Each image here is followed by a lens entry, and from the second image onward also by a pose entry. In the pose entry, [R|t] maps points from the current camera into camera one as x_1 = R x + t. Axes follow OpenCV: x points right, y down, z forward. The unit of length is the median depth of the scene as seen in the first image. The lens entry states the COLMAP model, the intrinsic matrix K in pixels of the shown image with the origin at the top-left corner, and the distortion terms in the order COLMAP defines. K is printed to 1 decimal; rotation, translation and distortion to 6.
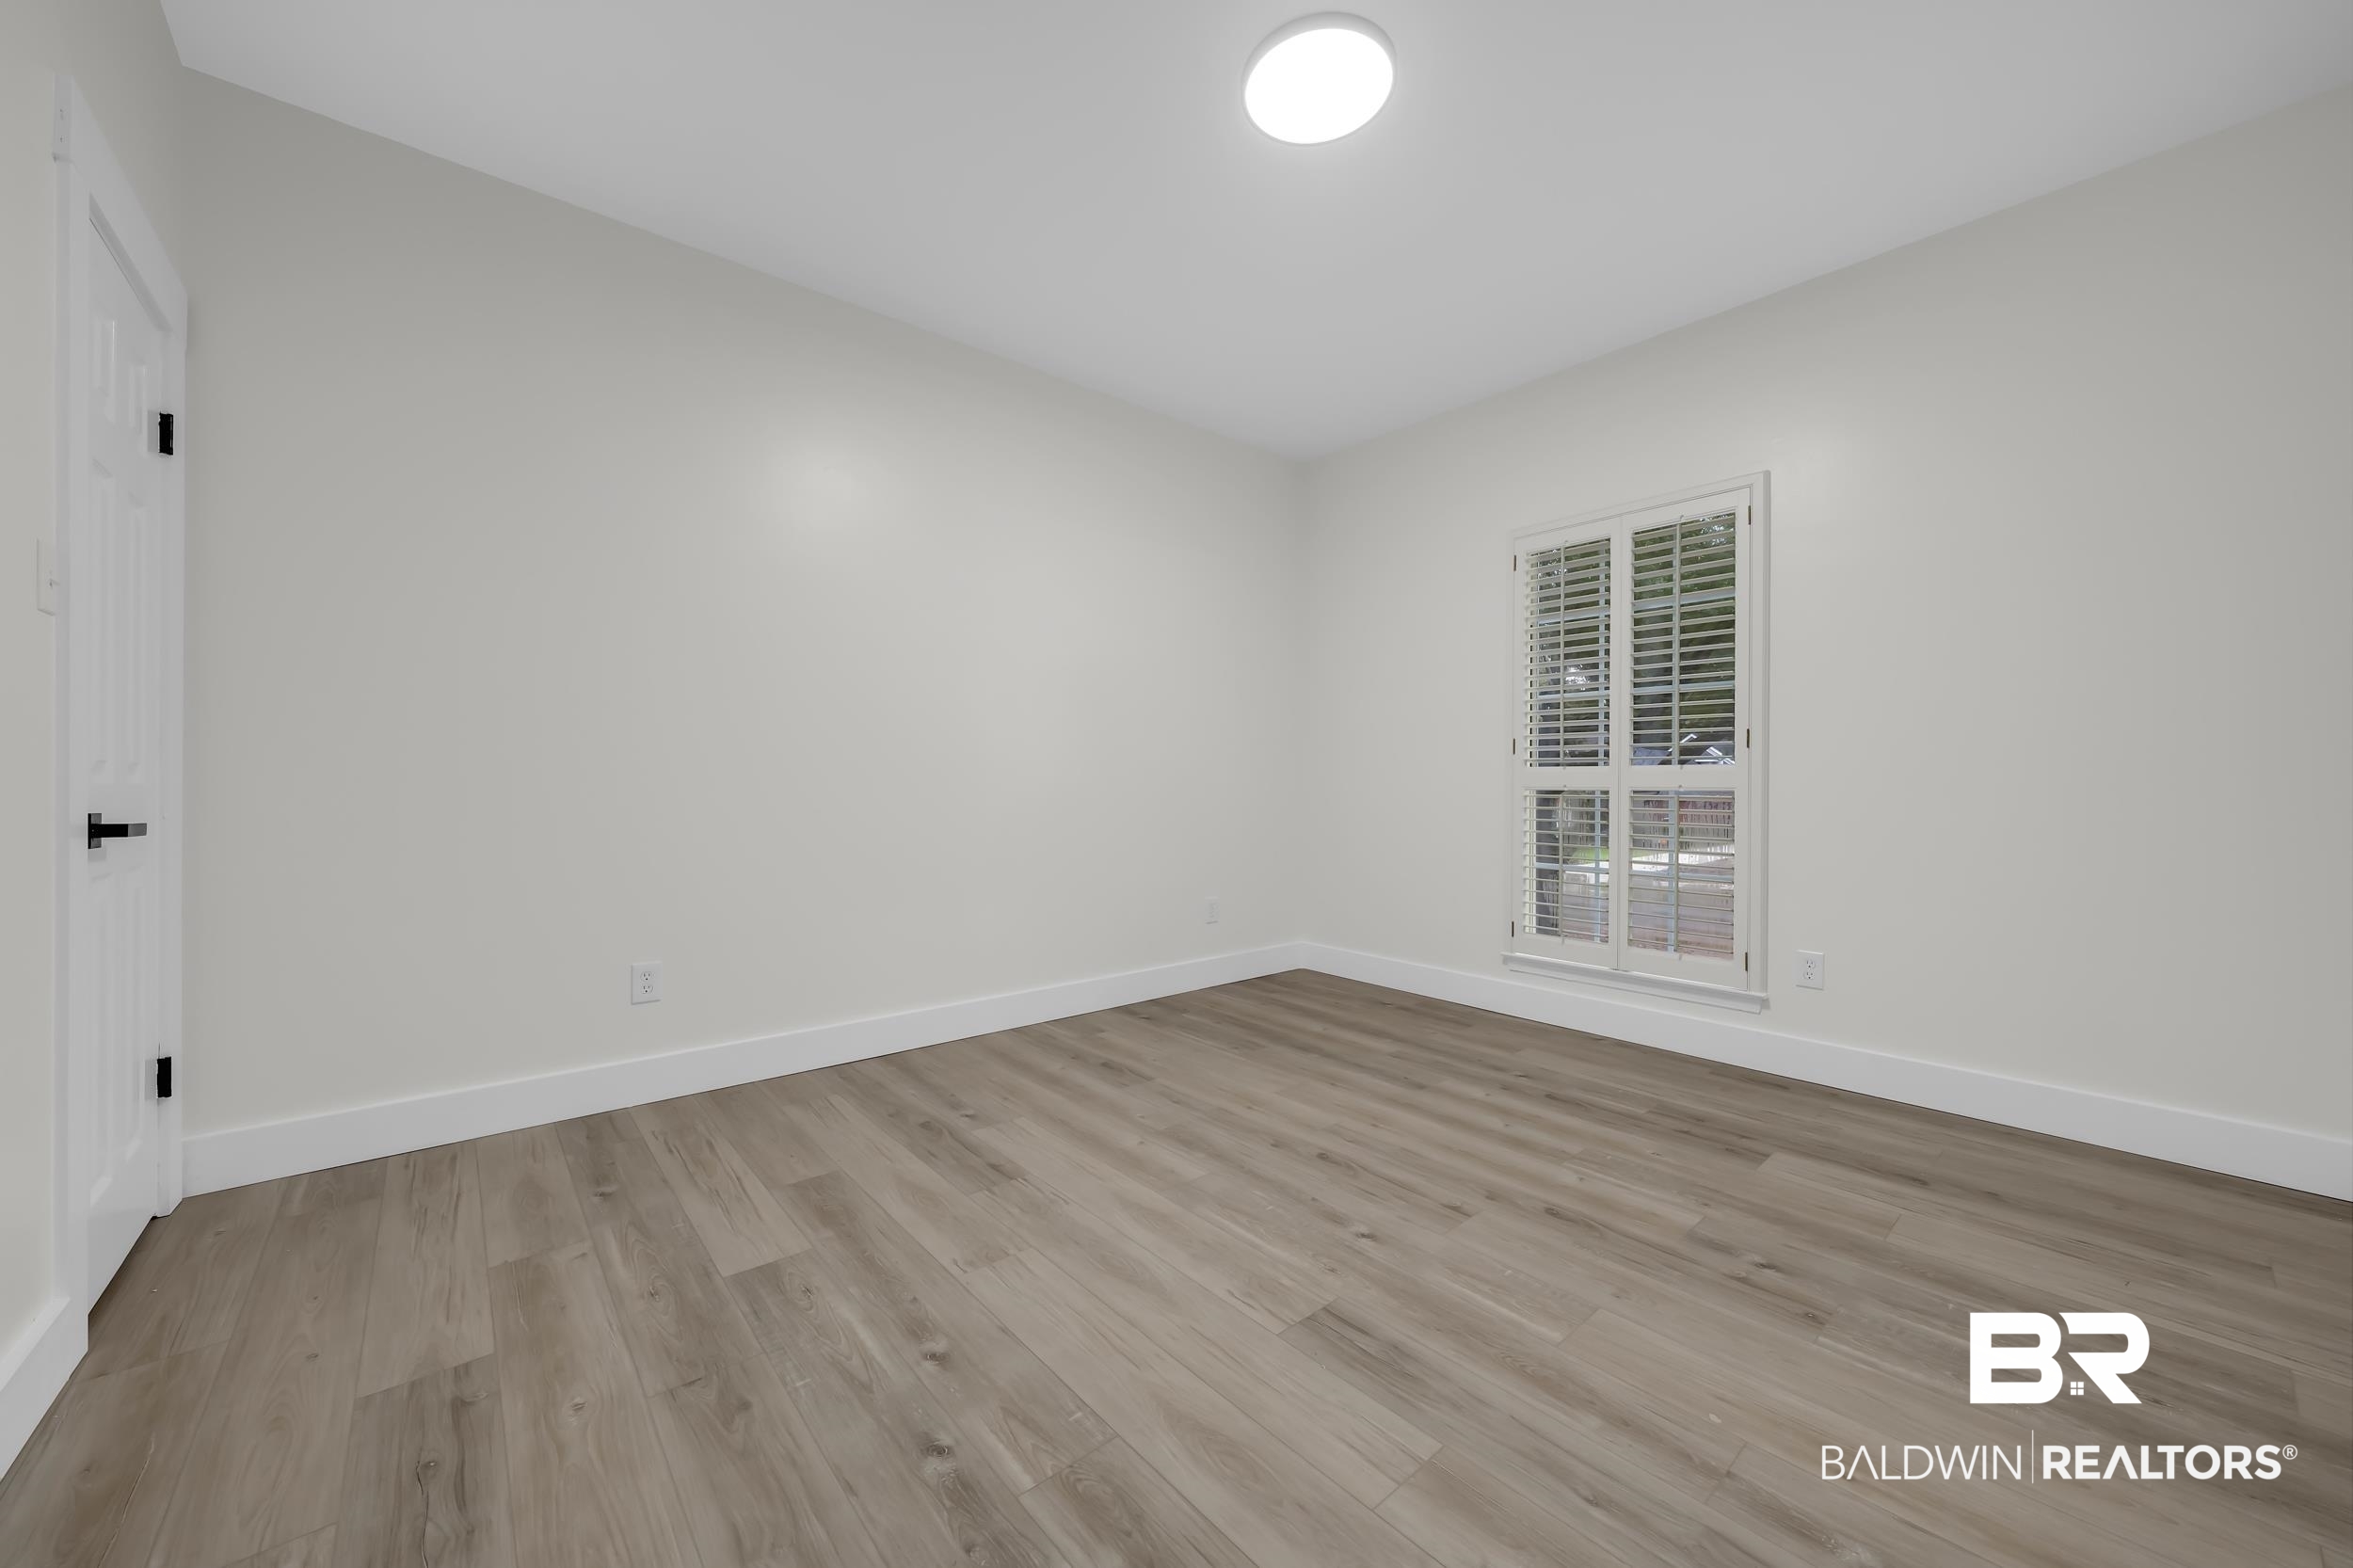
lens RADIAL K [[816.5, 0, 1183.8], [0, 816.5, 779.3], [0, 0, 1]] dist [-0.000910, -0.000166]
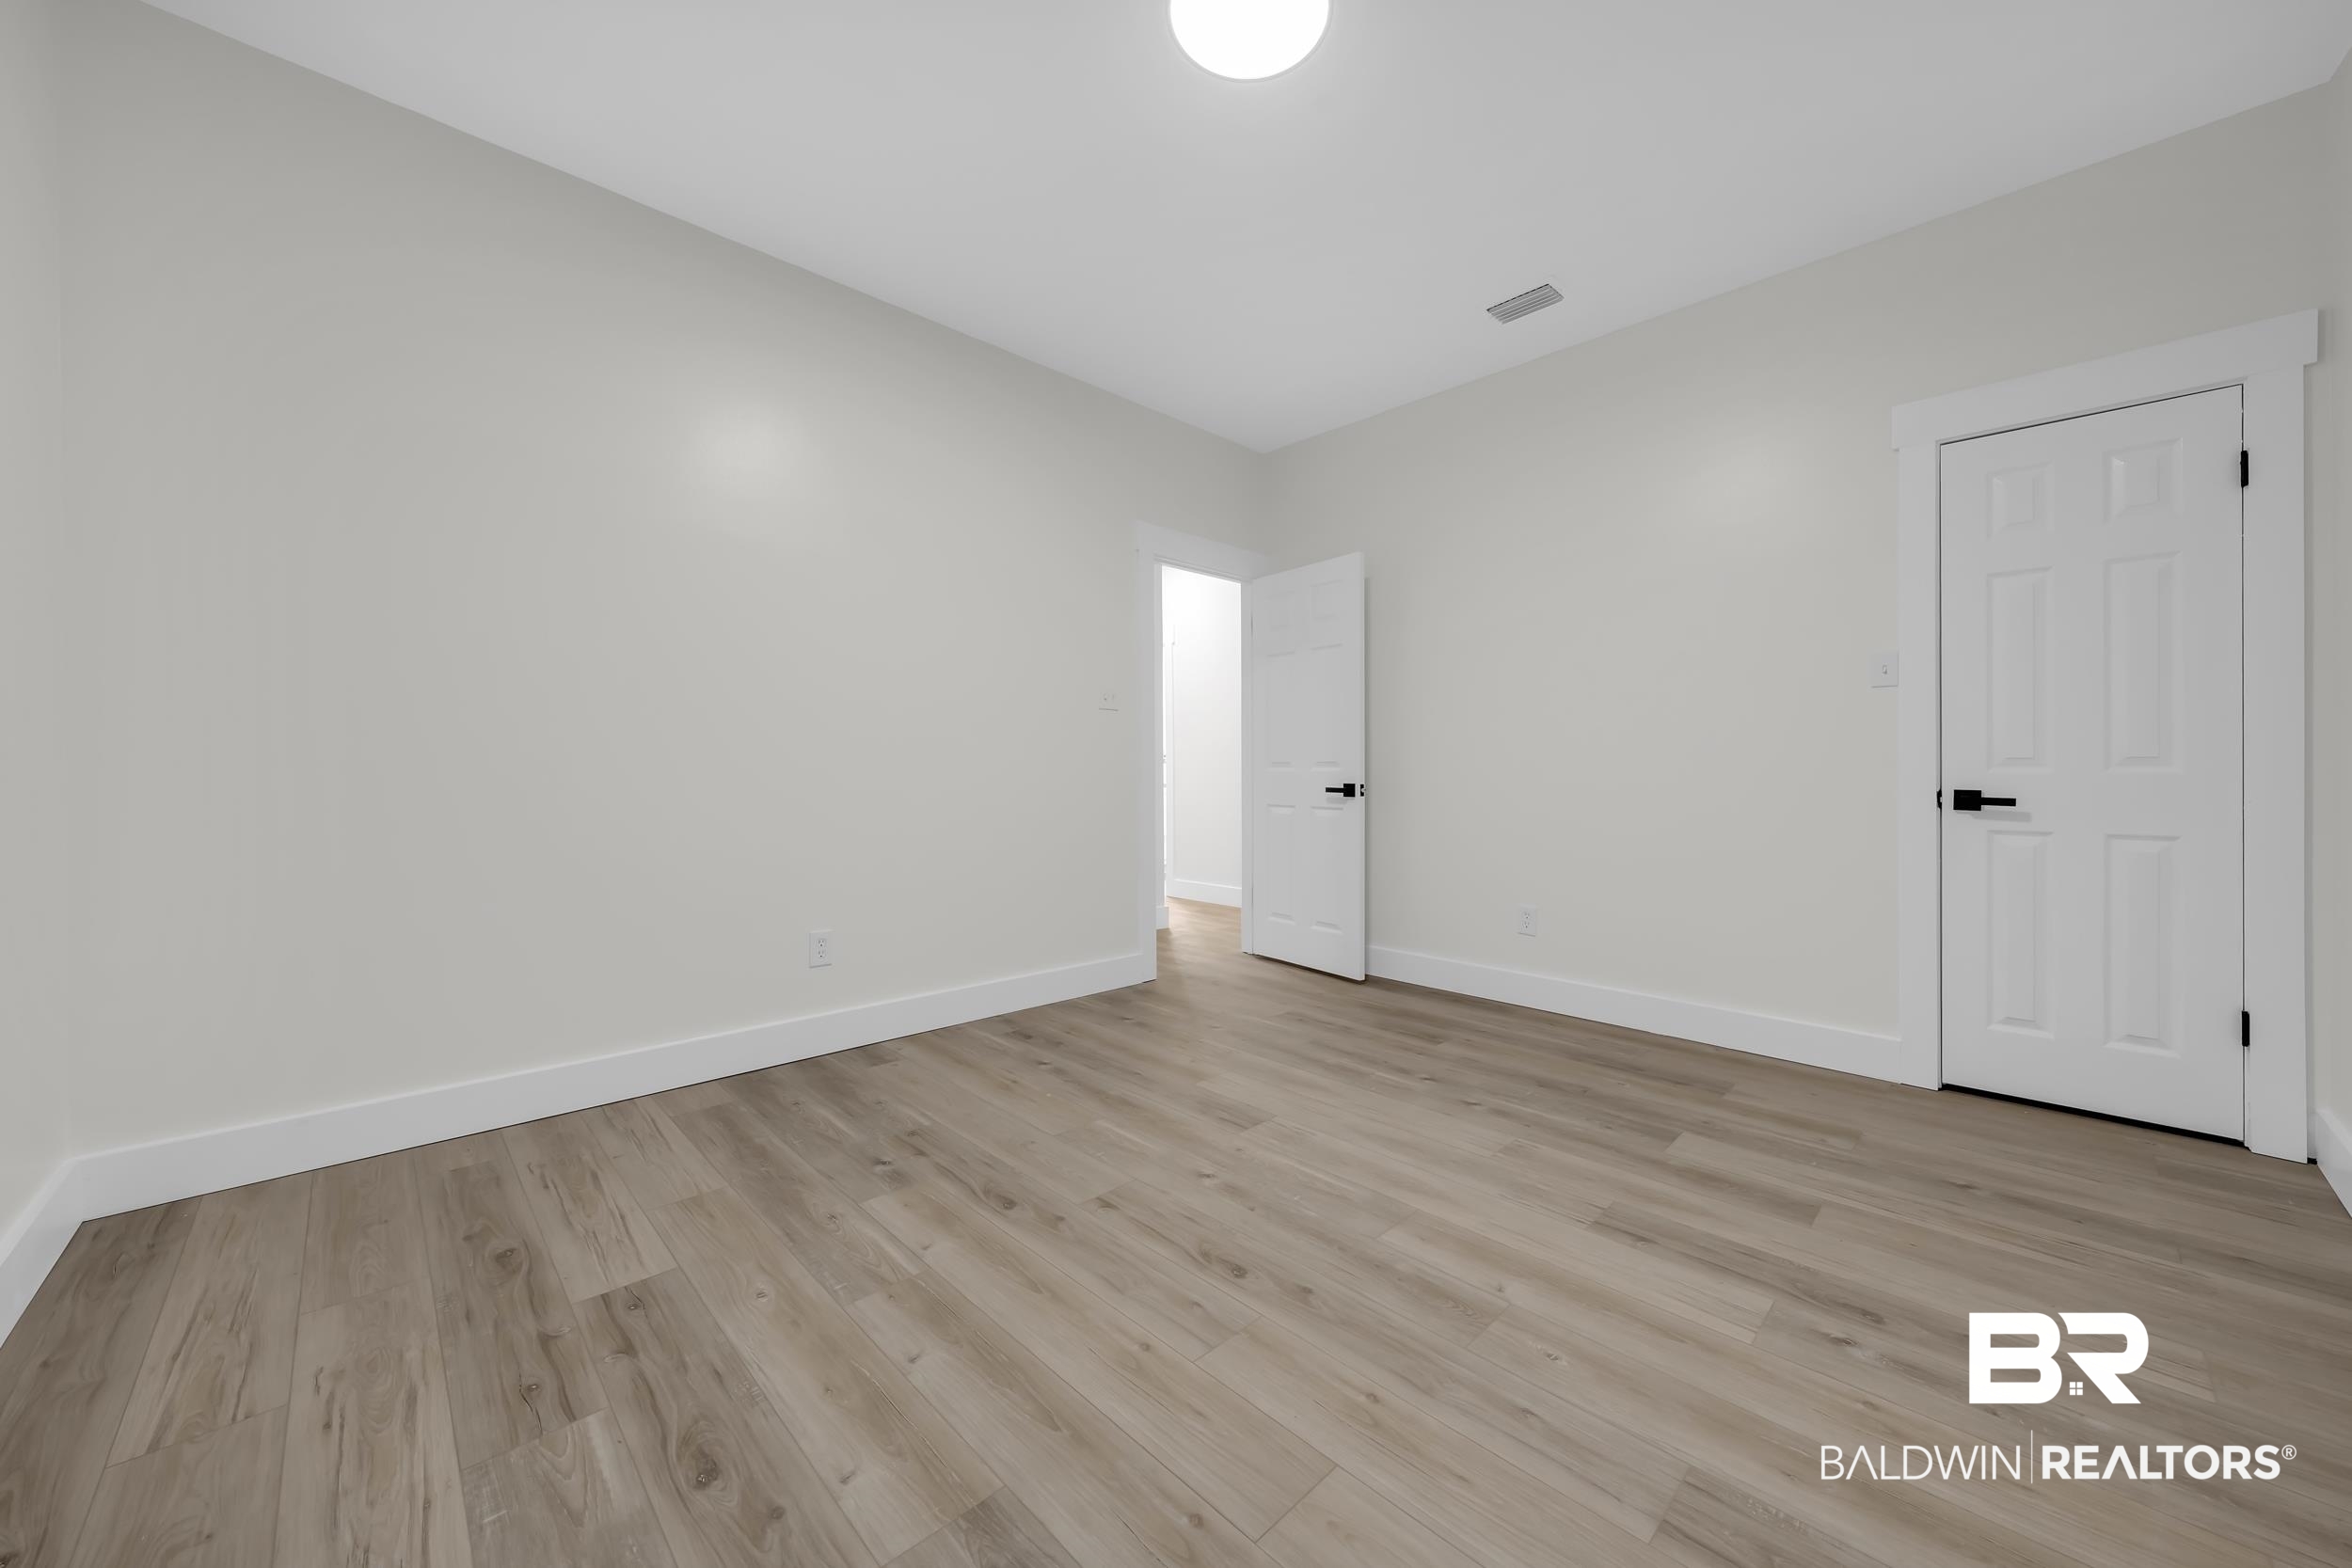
lens RADIAL K [[816.1, 0, 1183.3], [0, 816.1, 779.3], [0, 0, 1]] dist [-0.000910, -0.000166]
pose [[-0.997960, -0.004729, -0.063667, 0.304093], [-0.004815, 0.999988, 0.001191, 0.020536], [0.063661, 0.001495, -0.997970, 1.953729]]
